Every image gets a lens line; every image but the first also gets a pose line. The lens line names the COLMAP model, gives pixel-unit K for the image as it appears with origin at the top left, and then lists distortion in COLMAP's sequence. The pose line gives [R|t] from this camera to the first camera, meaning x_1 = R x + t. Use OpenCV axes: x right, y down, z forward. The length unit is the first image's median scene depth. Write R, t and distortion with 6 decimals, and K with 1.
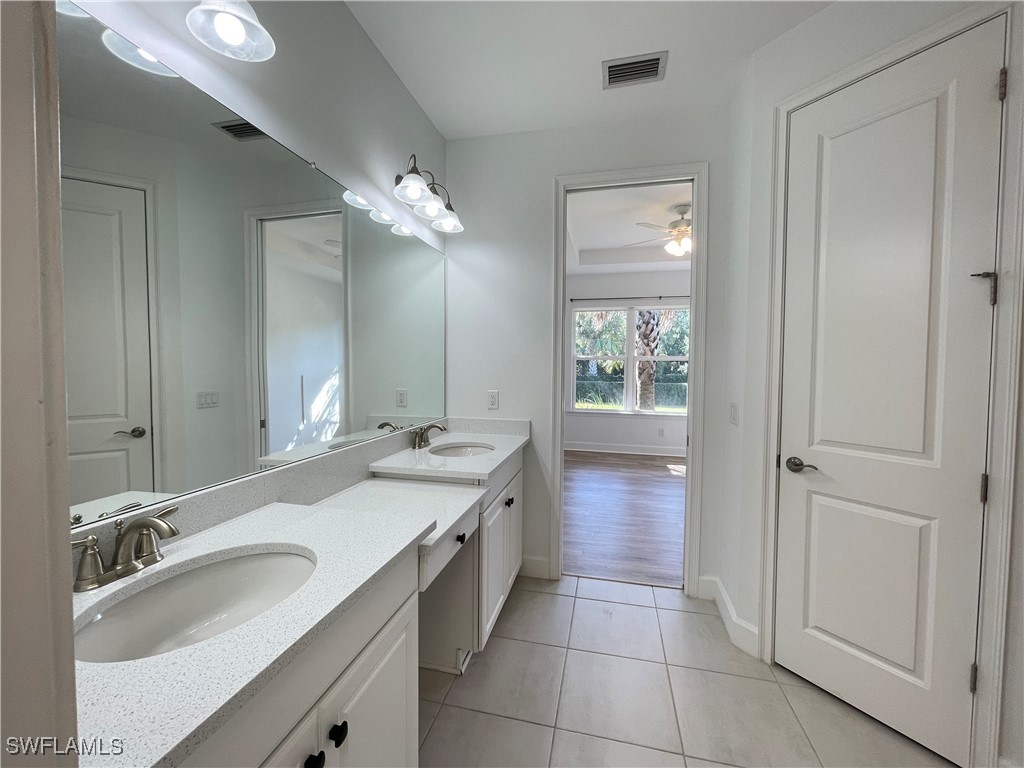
lens RADIAL K [[414.8, 0, 515.9], [0, 414.8, 386.1], [0, 0, 1]] dist [-0.000903, 0.001120]
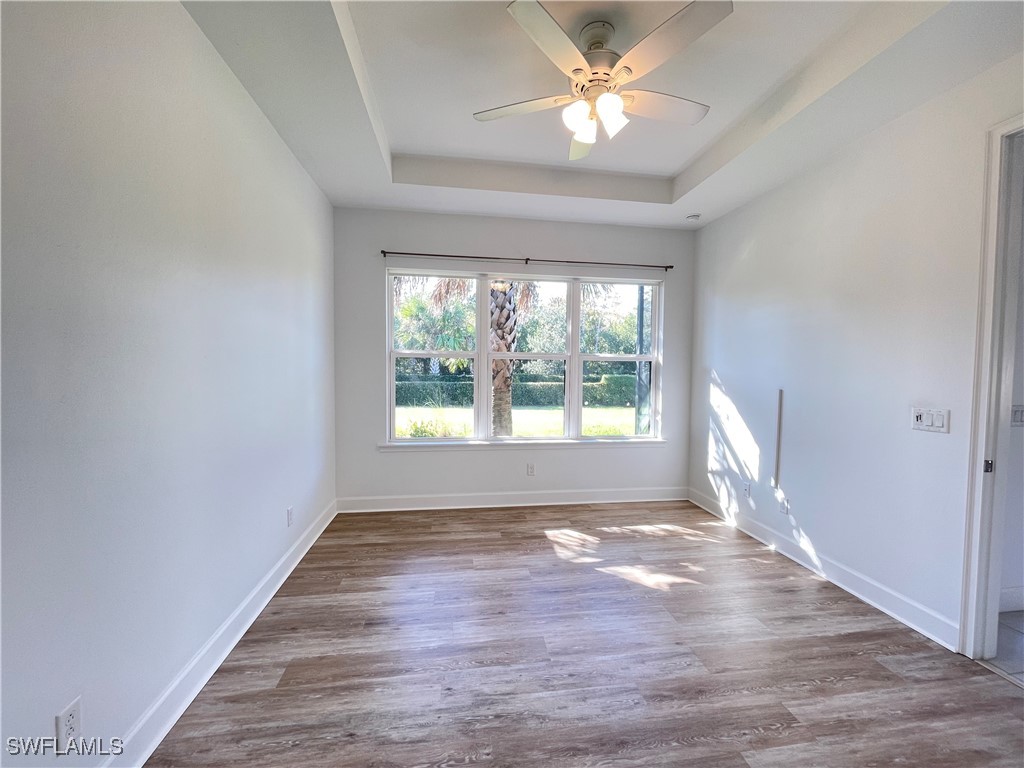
lens RADIAL K [[414.8, 0, 516.5], [0, 414.8, 380.4], [0, 0, 1]] dist [-0.000903, 0.001120]
pose [[0.931188, -0.011076, 0.364370, 0.232718], [0.014556, 0.999871, -0.006806, -0.058577], [-0.364247, 0.011641, 0.931229, 0.981364]]
